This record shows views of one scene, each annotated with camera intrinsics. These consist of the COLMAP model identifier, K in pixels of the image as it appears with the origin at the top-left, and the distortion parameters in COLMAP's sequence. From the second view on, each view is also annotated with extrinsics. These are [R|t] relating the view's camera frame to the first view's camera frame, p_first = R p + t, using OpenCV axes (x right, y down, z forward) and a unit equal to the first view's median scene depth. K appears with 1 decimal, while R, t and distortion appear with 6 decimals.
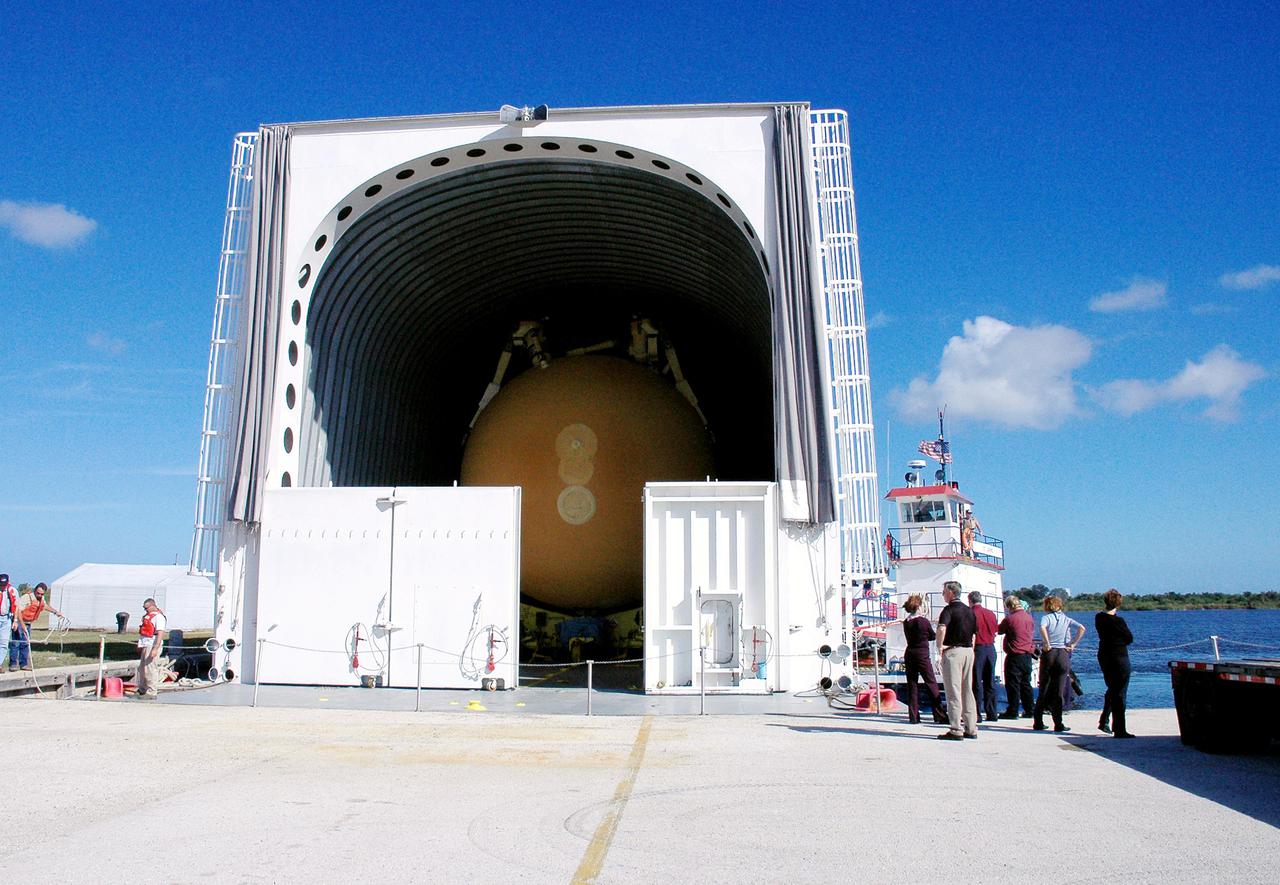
lens RADIAL K [[1064.9, 0, 640.0], [0, 1064.9, 442.5], [0, 0, 1]] dist [-0.202187, 0.000093]
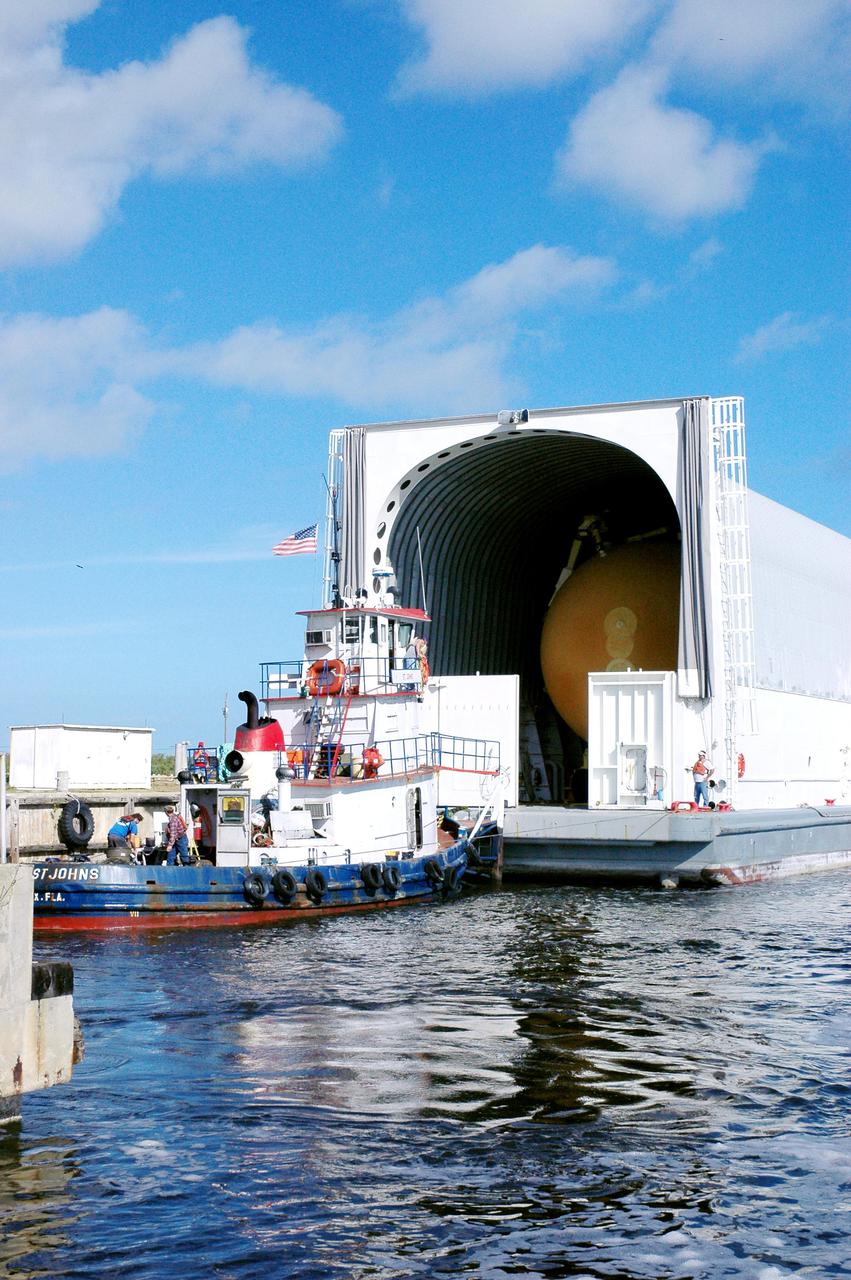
lens RADIAL K [[1345.5, 0, 425.5], [0, 1345.5, 640.0], [0, 0, 1]] dist [-0.004611, 0.004168]
pose [[0.937269, -0.025828, -0.347650, 0.439912], [0.046714, 0.997563, 0.051830, -0.116179], [0.345464, -0.064819, 0.936191, -0.860297]]
